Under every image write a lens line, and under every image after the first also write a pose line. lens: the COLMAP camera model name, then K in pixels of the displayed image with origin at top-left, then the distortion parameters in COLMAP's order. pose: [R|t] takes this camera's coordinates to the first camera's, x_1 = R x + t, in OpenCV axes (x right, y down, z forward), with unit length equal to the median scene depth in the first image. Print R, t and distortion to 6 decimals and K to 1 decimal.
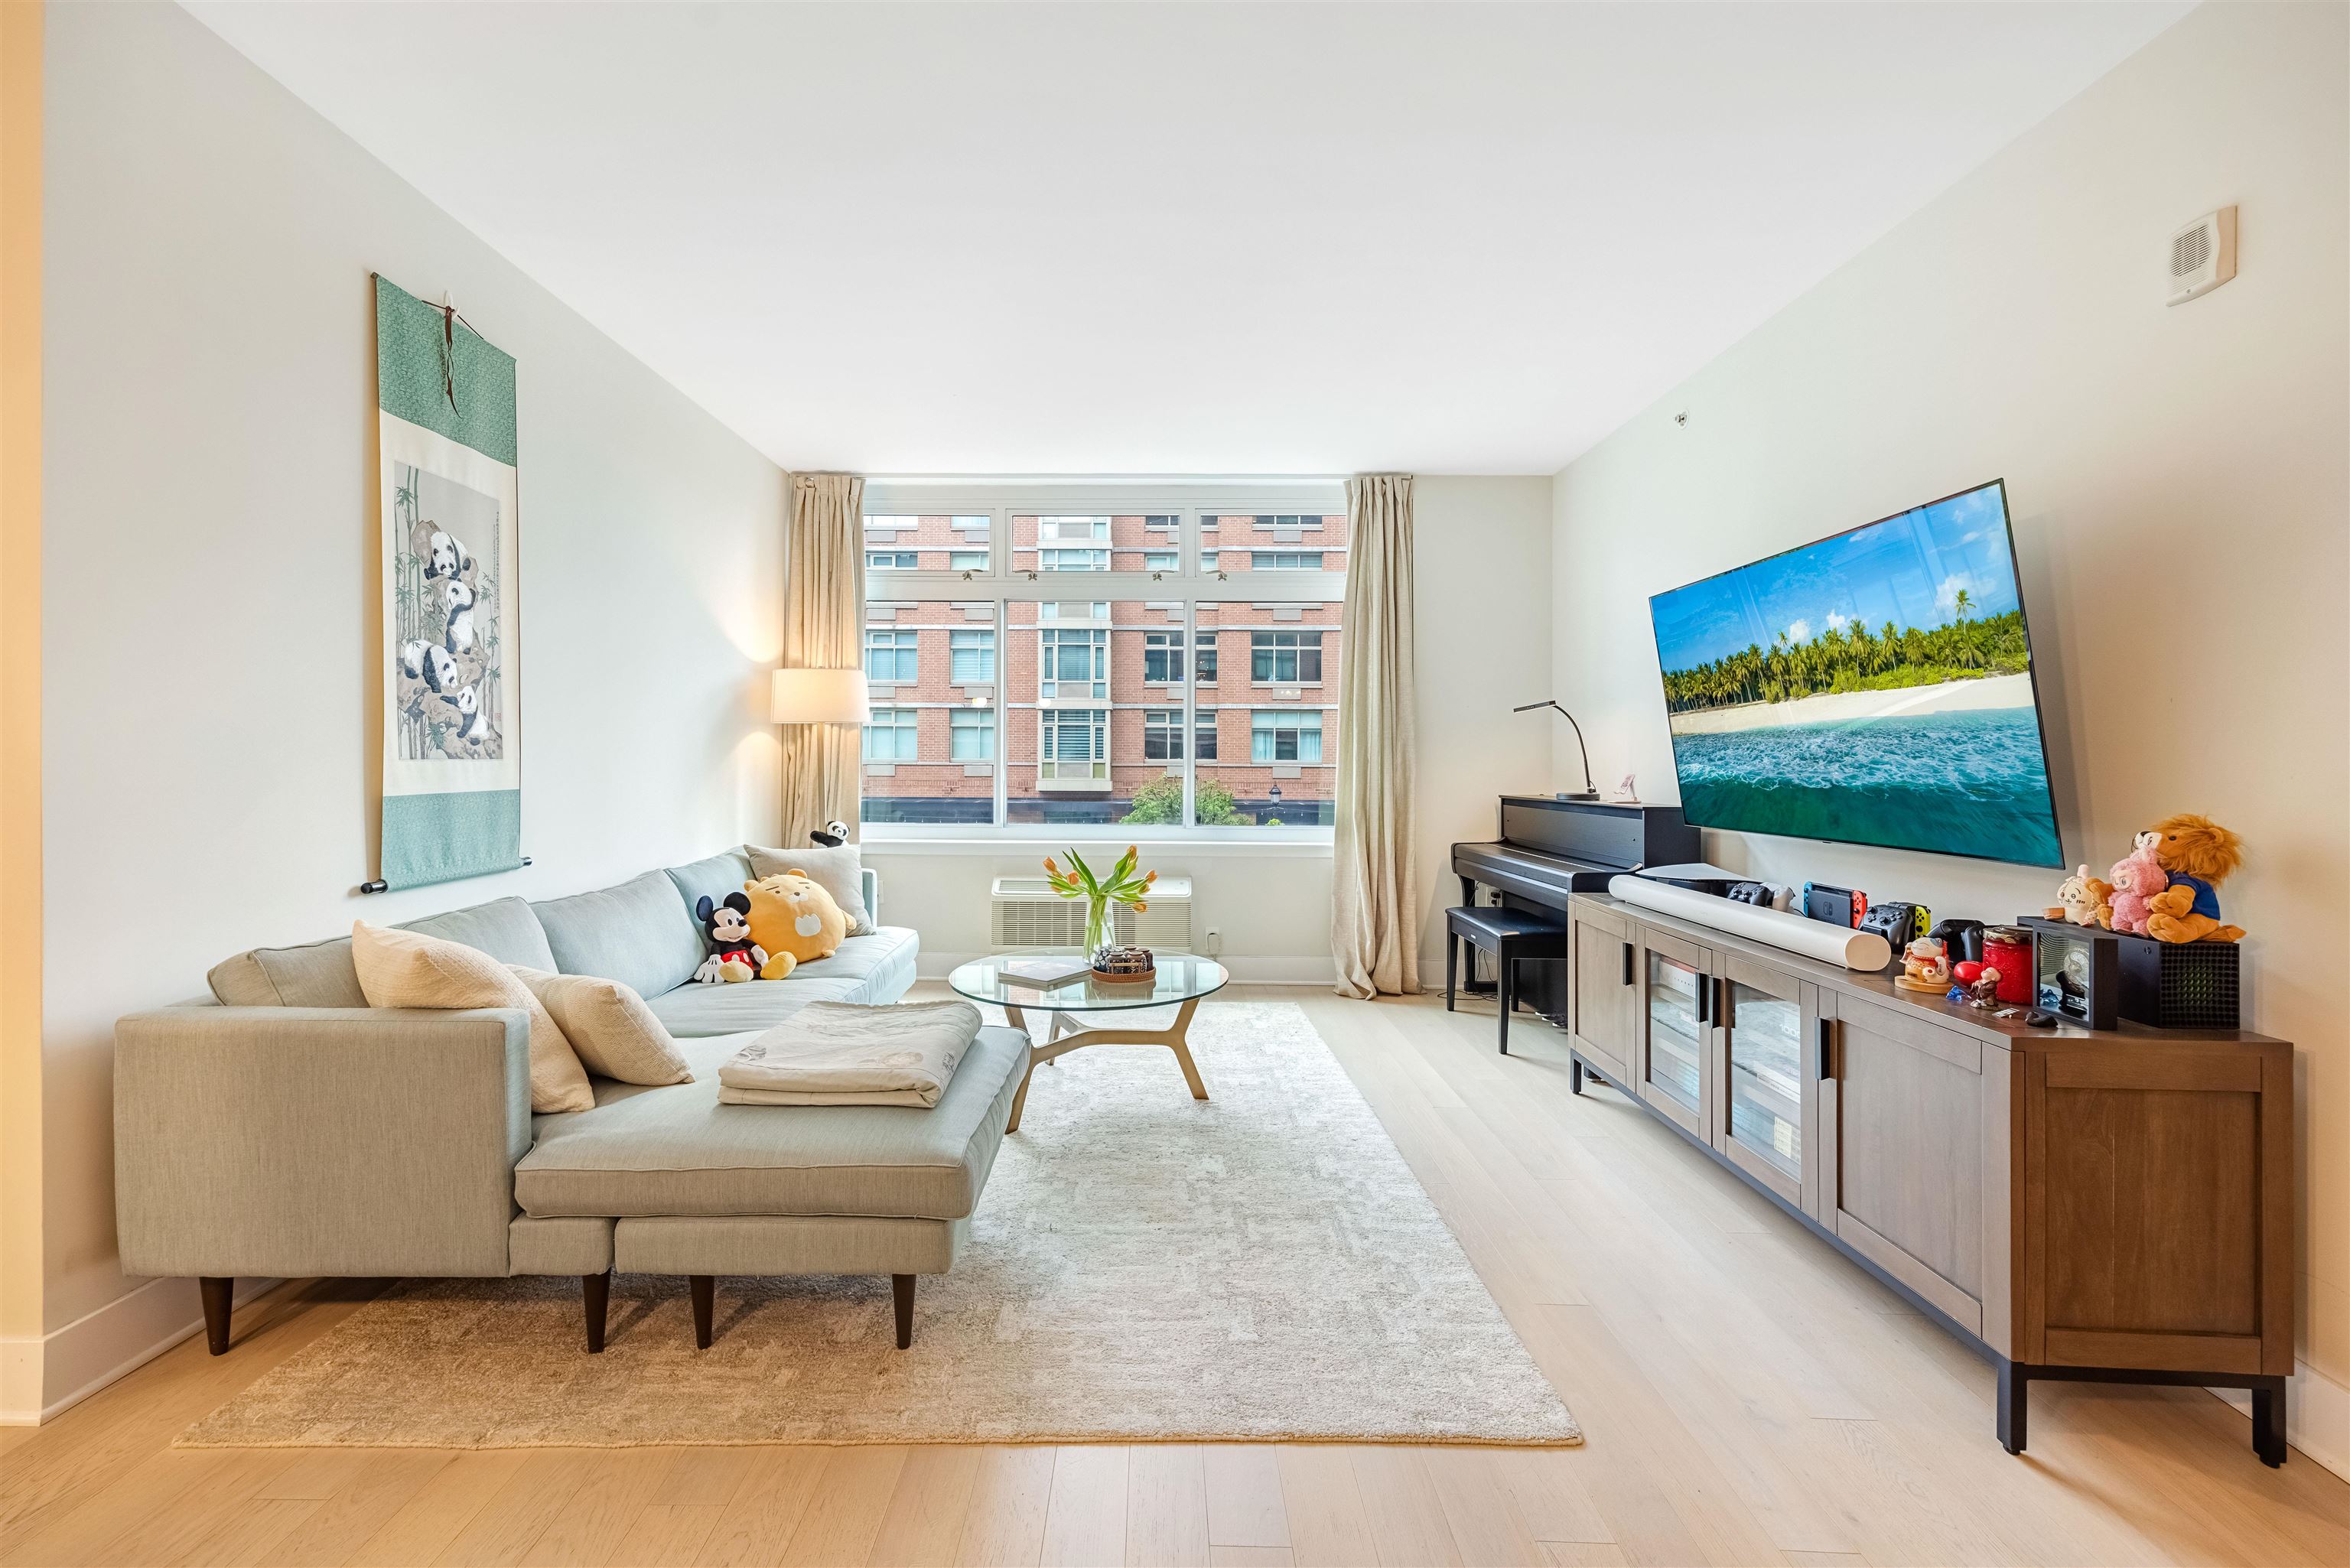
lens RADIAL K [[953.8, 0, 1148.5], [0, 953.8, 793.4], [0, 0, 1]] dist [-0.003342, 0.000249]
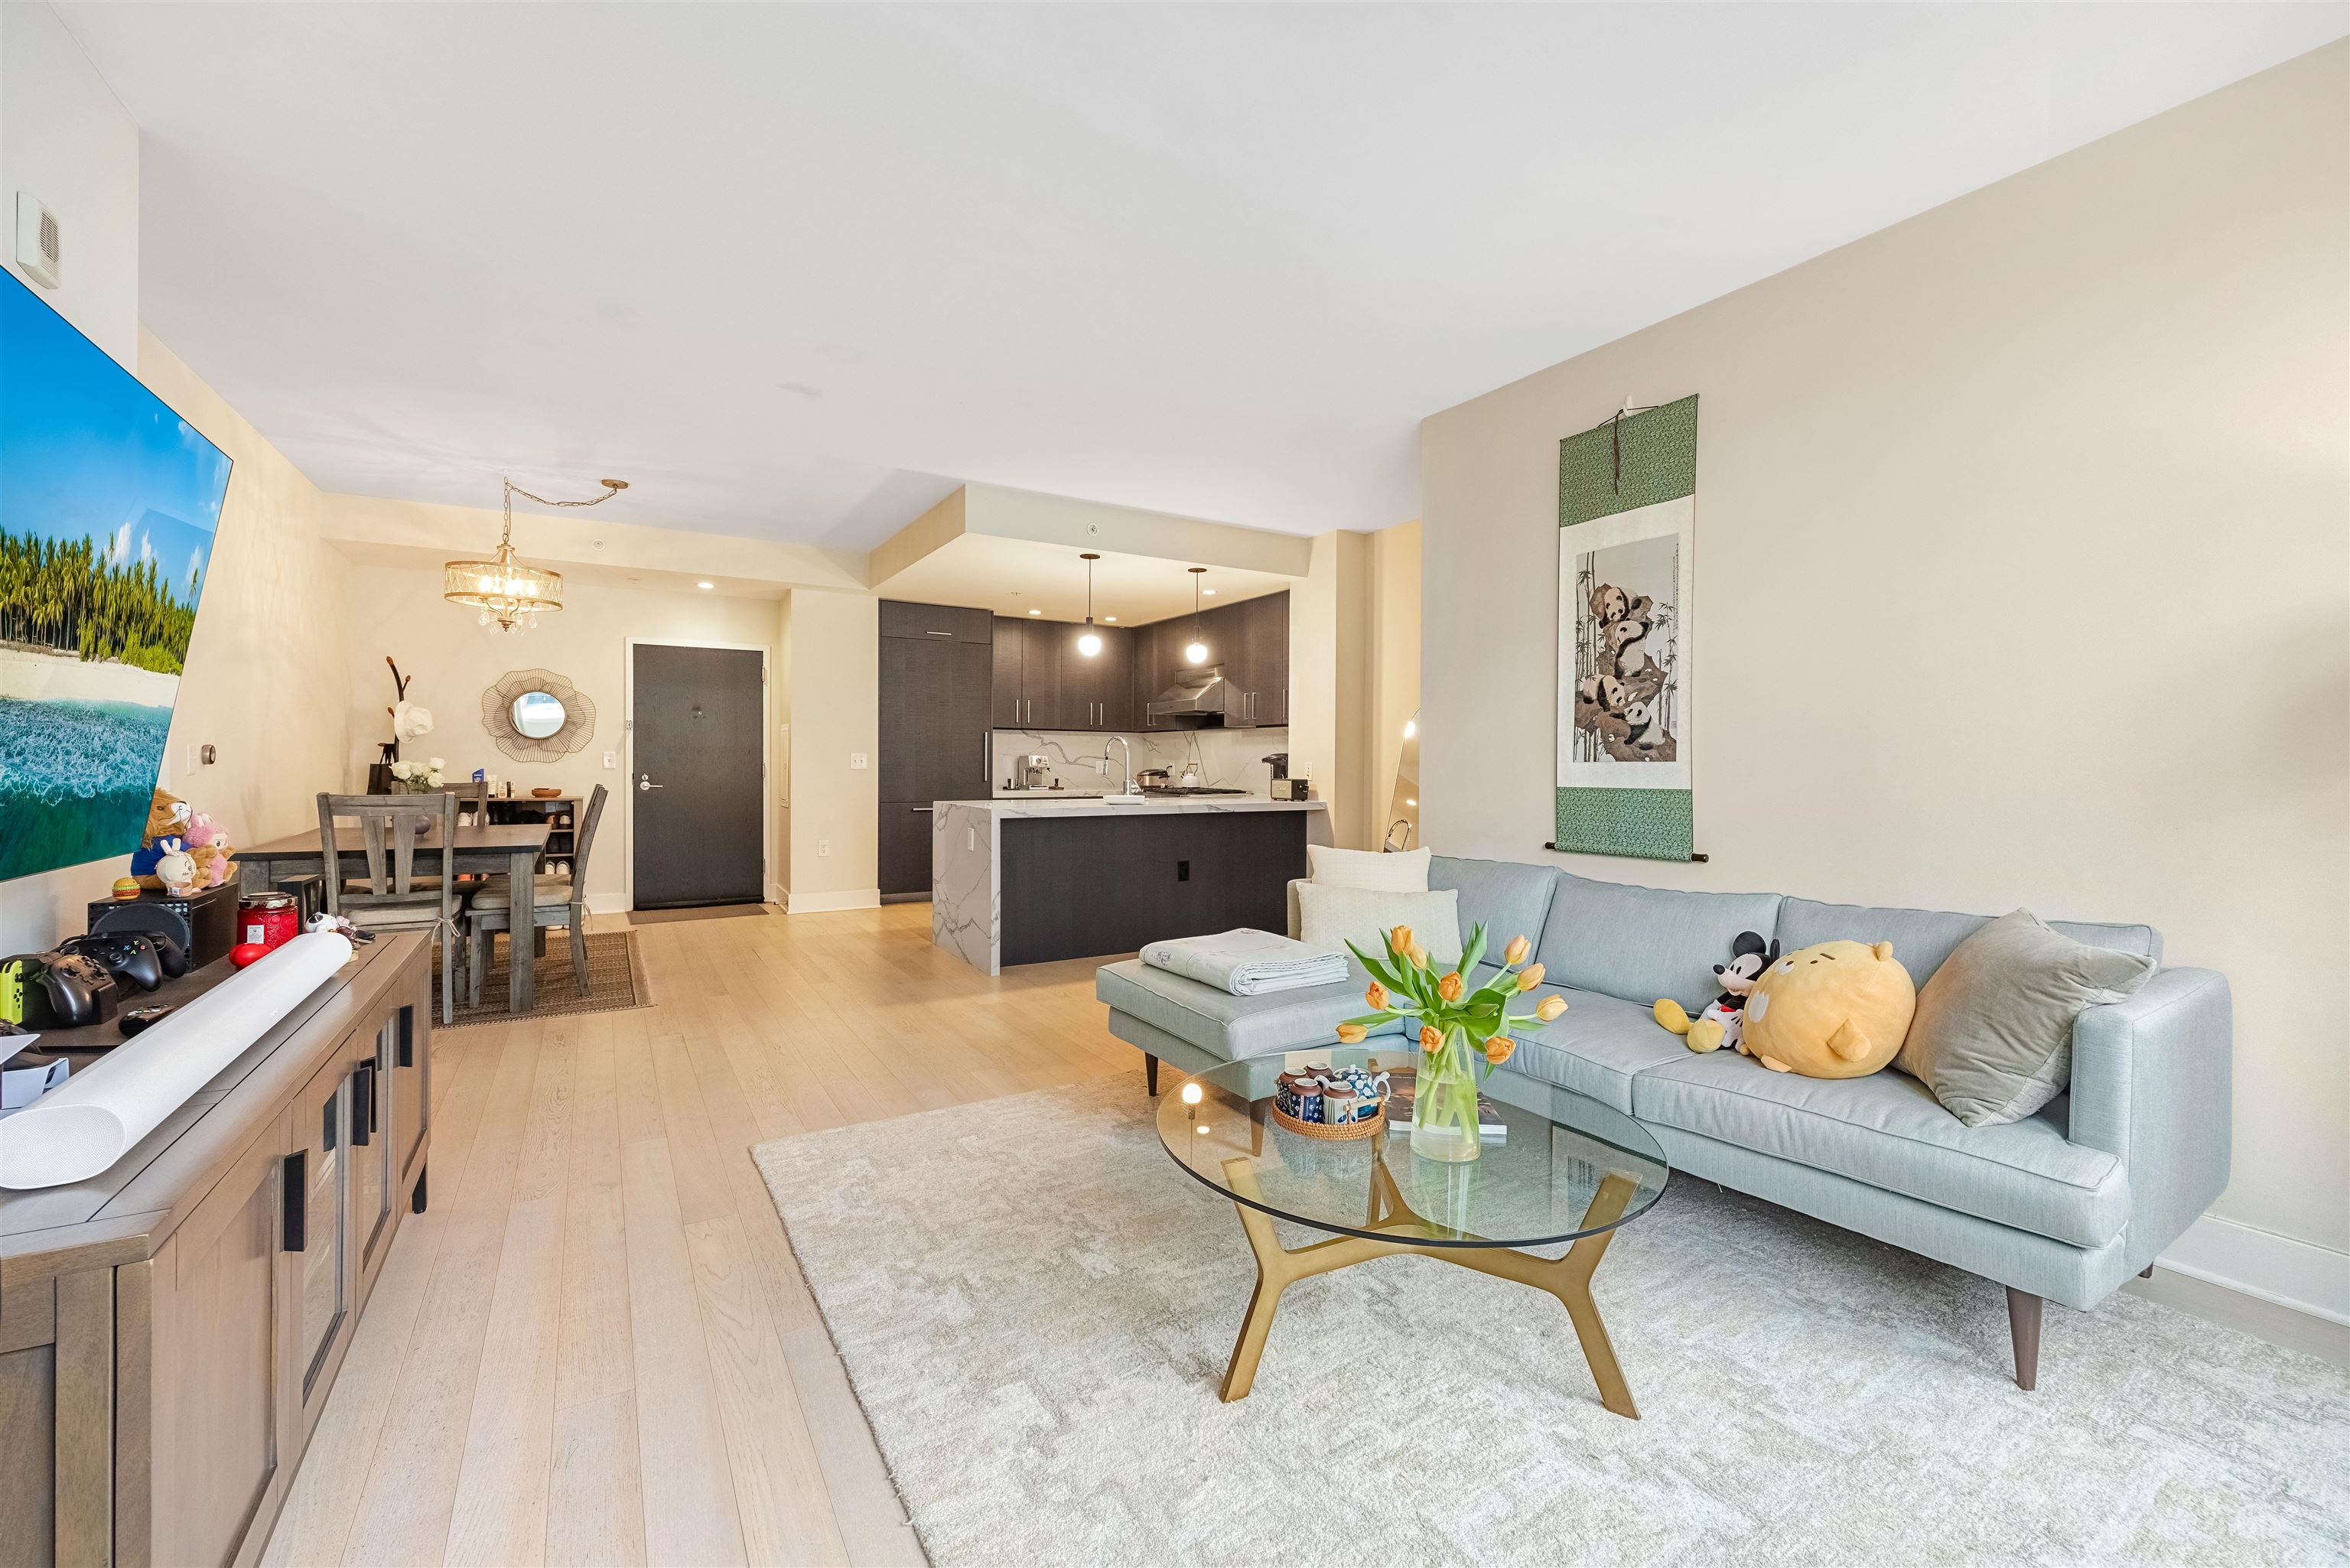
lens RADIAL K [[953.8, 0, 1178.4], [0, 953.8, 770.3], [0, 0, 1]] dist [-0.003342, 0.000249]
pose [[-0.845876, -0.007297, -0.533329, 0.253799], [-0.028473, 0.999098, 0.031491, -0.026677], [0.532618, 0.041823, -0.845322, 0.989589]]
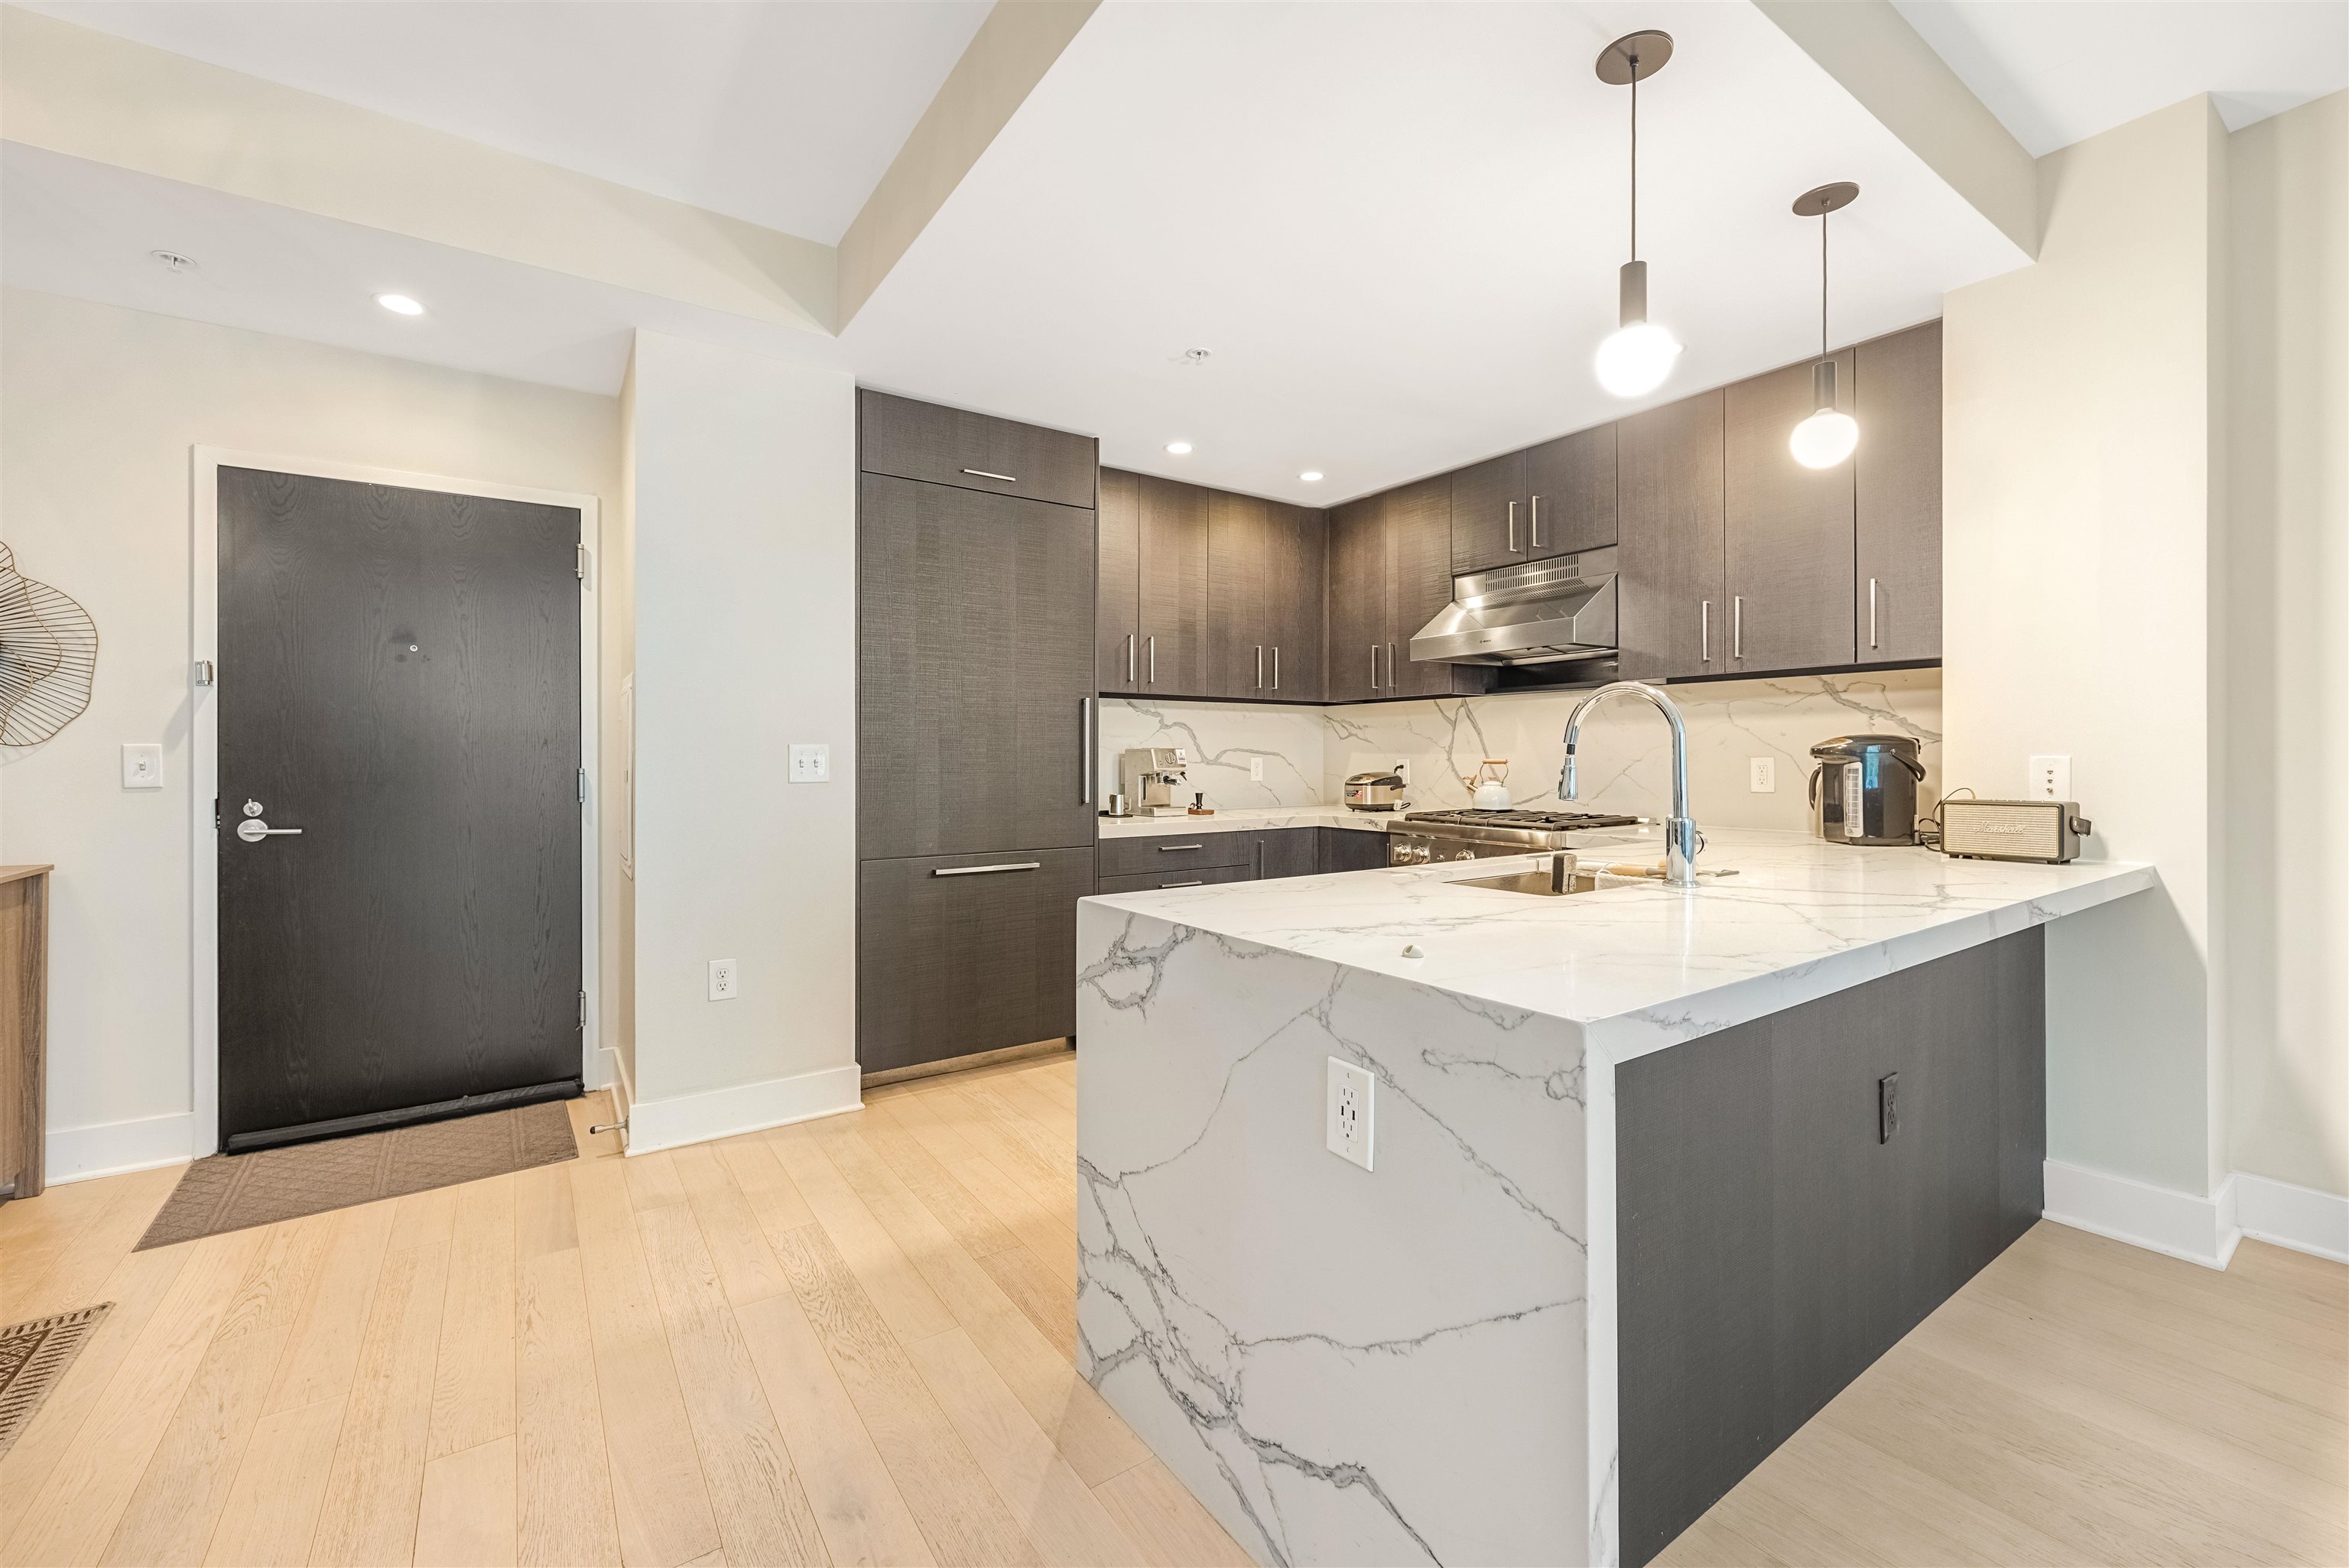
lens RADIAL K [[953.4, 0, 1175.7], [0, 953.4, 753.7], [0, 0, 1]] dist [-0.003342, 0.000249]
pose [[-0.814223, -0.007804, -0.580500, 0.042778], [-0.019611, 0.999709, 0.014067, 0.002047], [0.580221, 0.022838, -0.814139, 0.087929]]
